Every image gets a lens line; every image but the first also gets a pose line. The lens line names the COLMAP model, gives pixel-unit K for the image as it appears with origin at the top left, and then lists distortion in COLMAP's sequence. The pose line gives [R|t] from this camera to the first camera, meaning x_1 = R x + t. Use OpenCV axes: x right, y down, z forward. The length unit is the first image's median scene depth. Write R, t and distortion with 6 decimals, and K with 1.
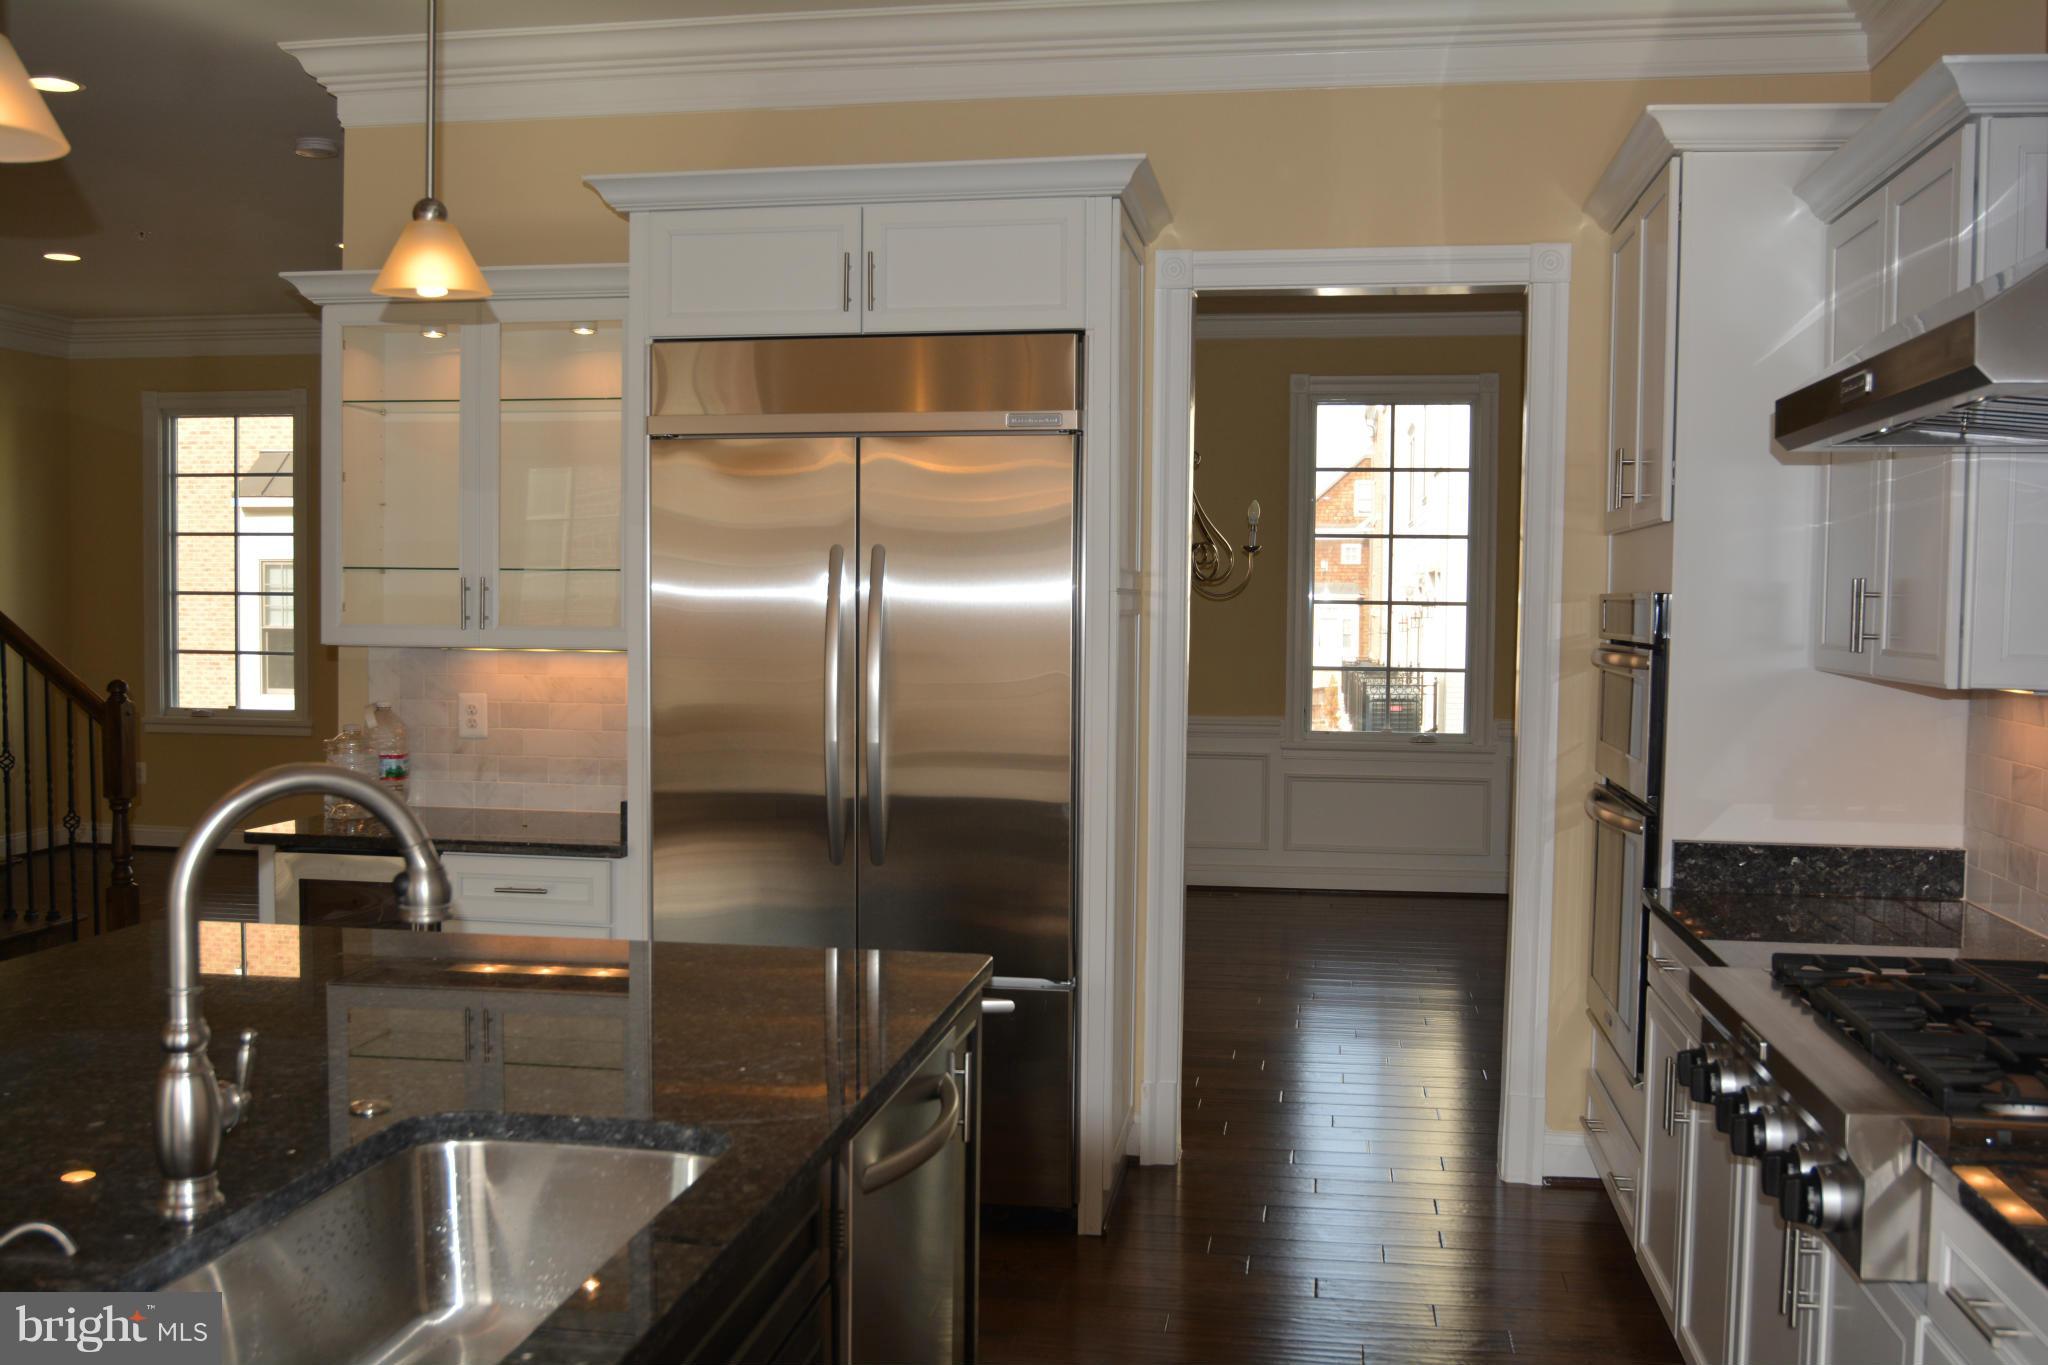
lens RADIAL K [[1816.8, 0, 1024.0], [0, 1816.8, 682.5], [0, 0, 1]] dist [-0.062352, 0.001323]
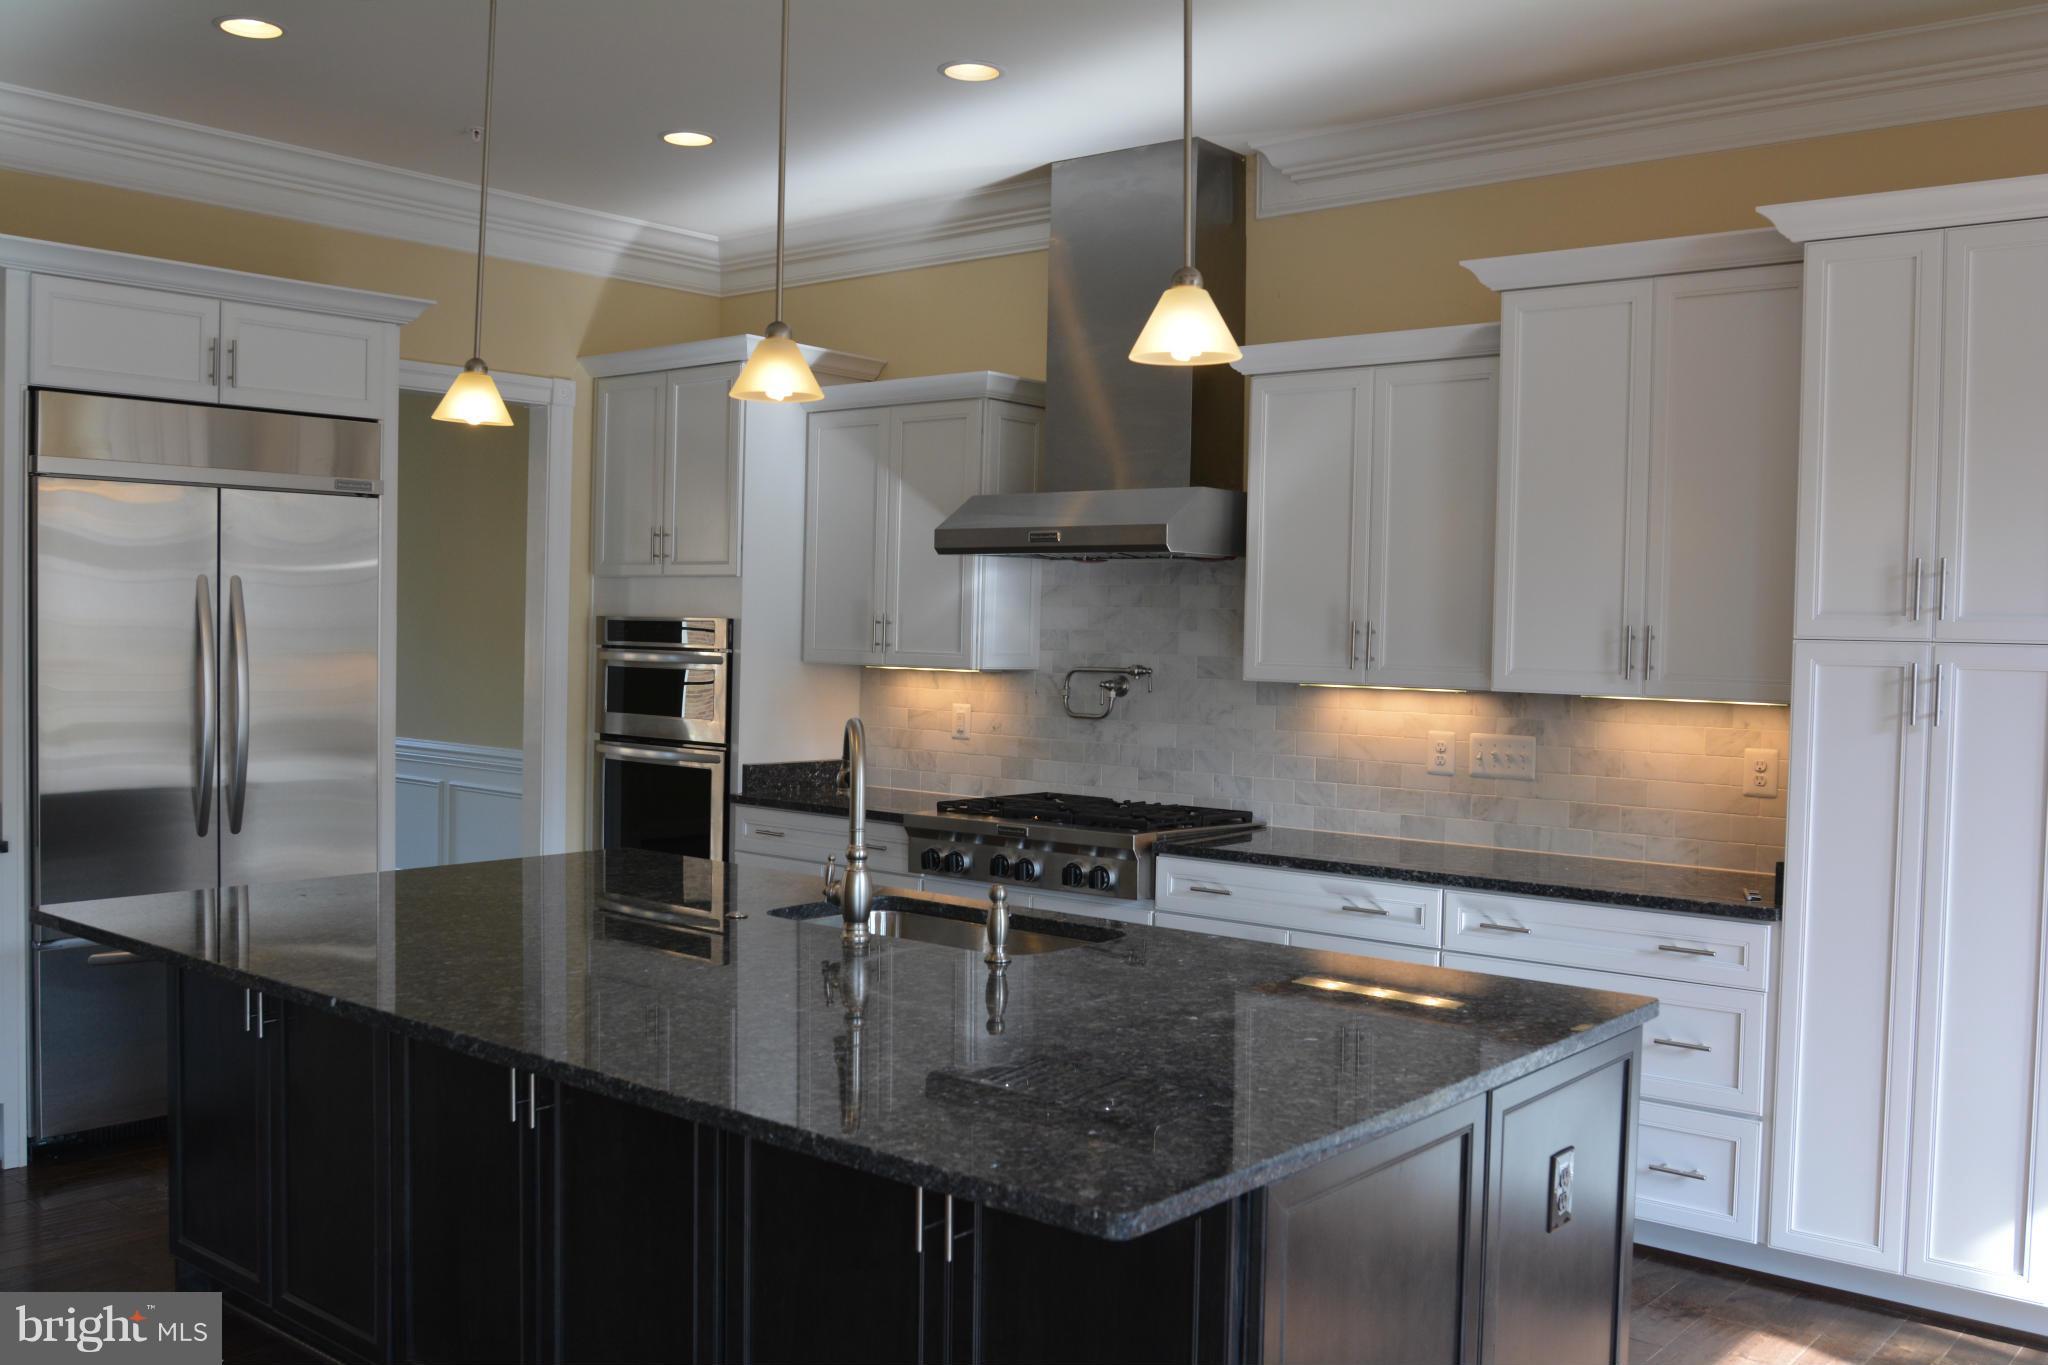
lens RADIAL K [[1816.8, 0, 1024.0], [0, 1816.8, 682.5], [0, 0, 1]] dist [-0.062352, 0.001323]
pose [[0.504793, -0.027619, 0.862799, -0.988808], [0.027203, 0.999501, 0.016079, -0.010320], [-0.862812, 0.015354, 0.505292, -0.094093]]
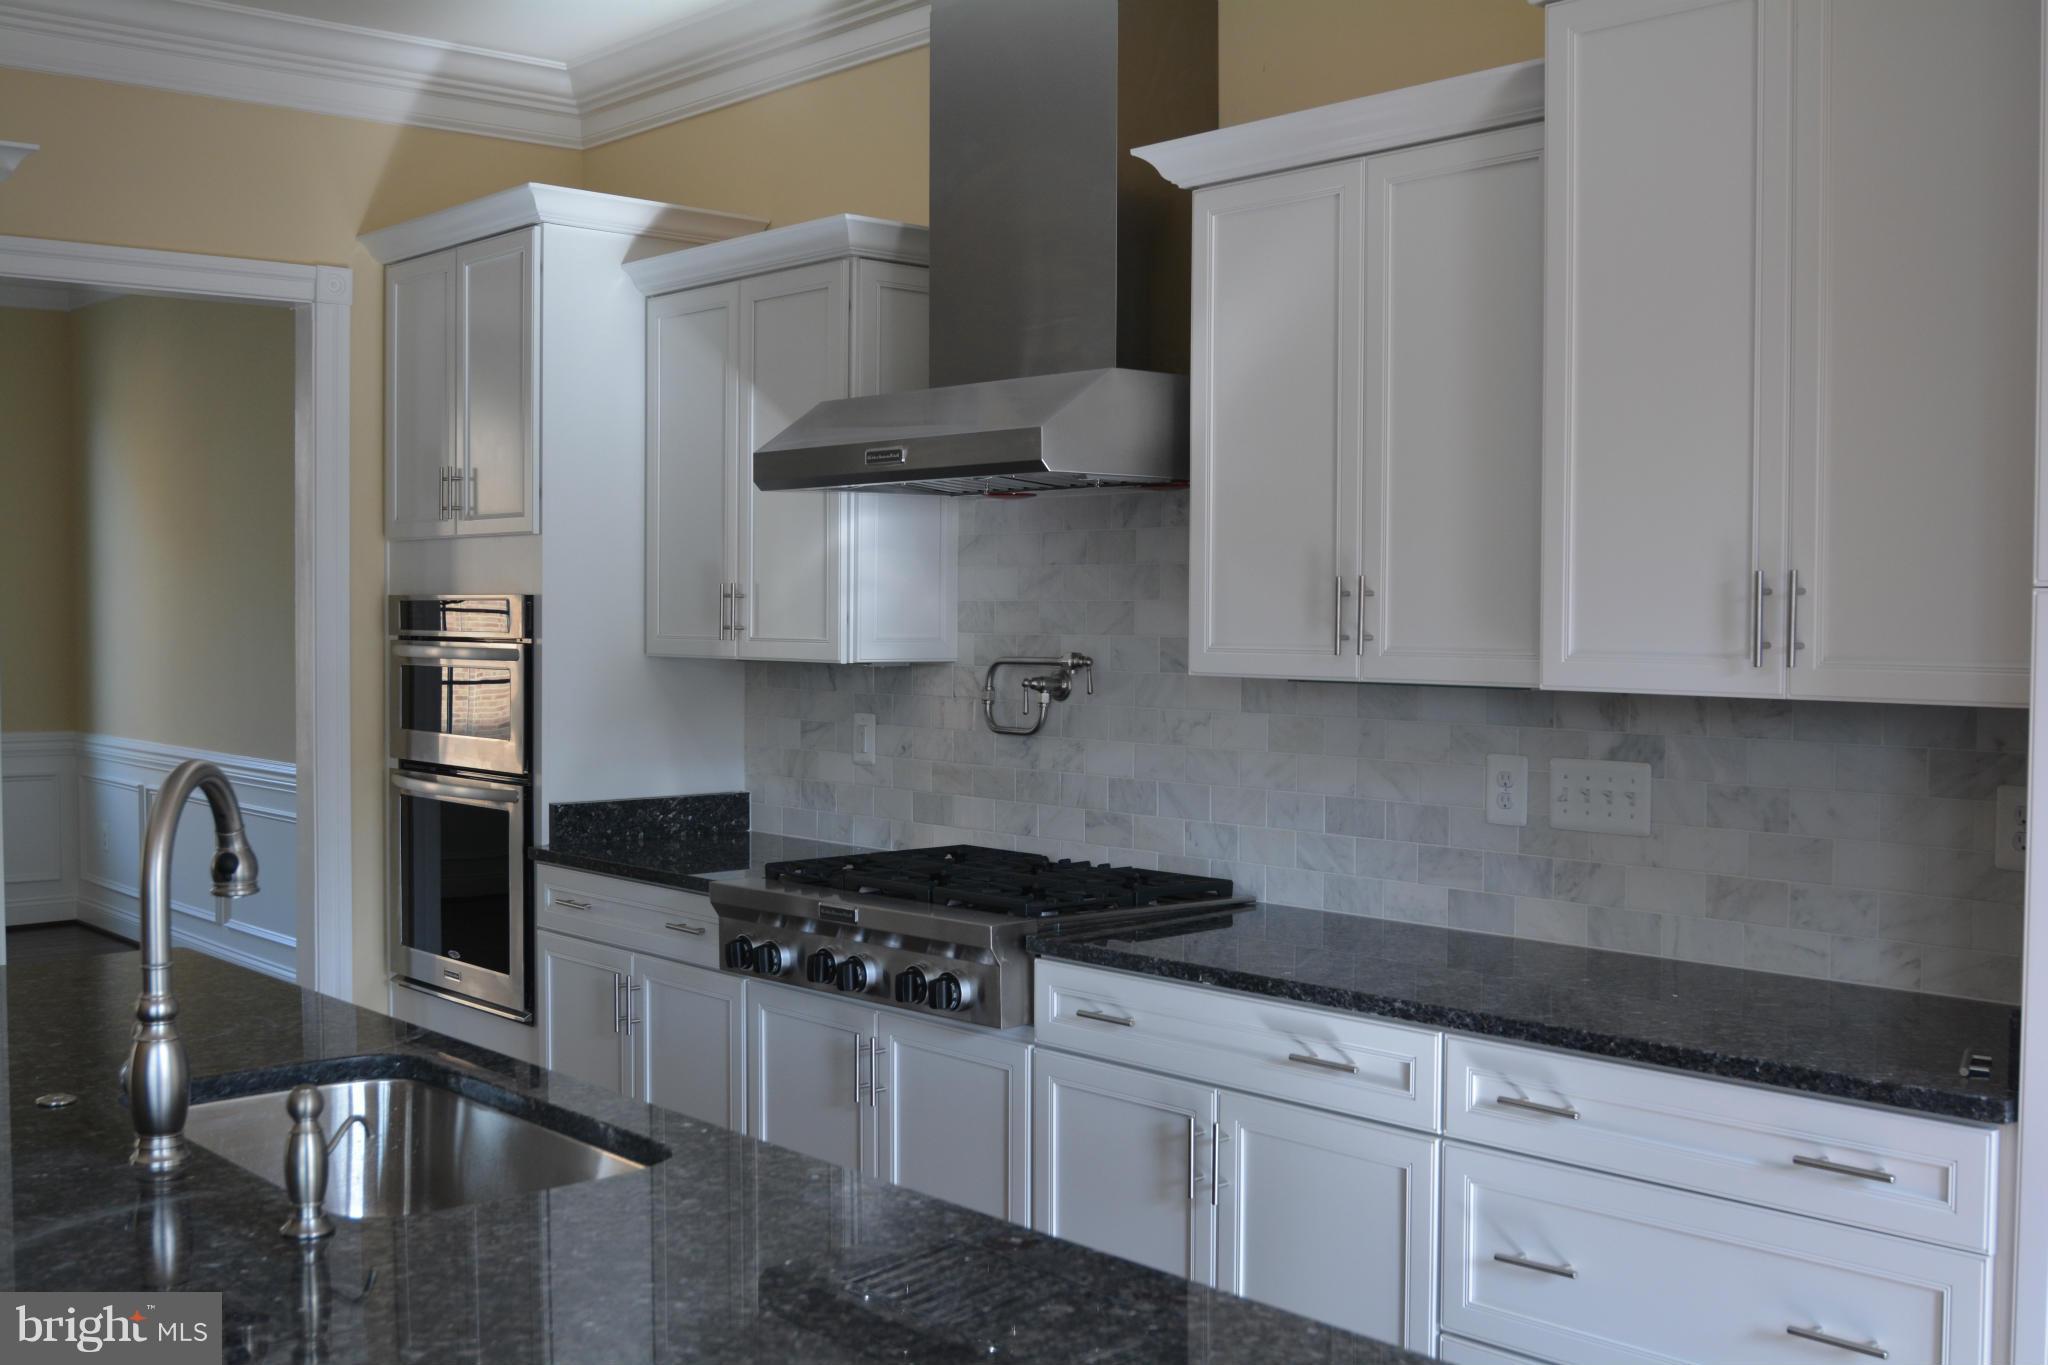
lens RADIAL K [[2114.5, 0, 1024.0], [0, 2114.5, 682.5], [0, 0, 1]] dist [-0.054674, 0.002170]
pose [[0.624768, -0.039132, 0.779830, -0.525829], [0.043300, 0.998943, 0.015437, -0.000191], [-0.779609, 0.024122, 0.625802, -0.110871]]
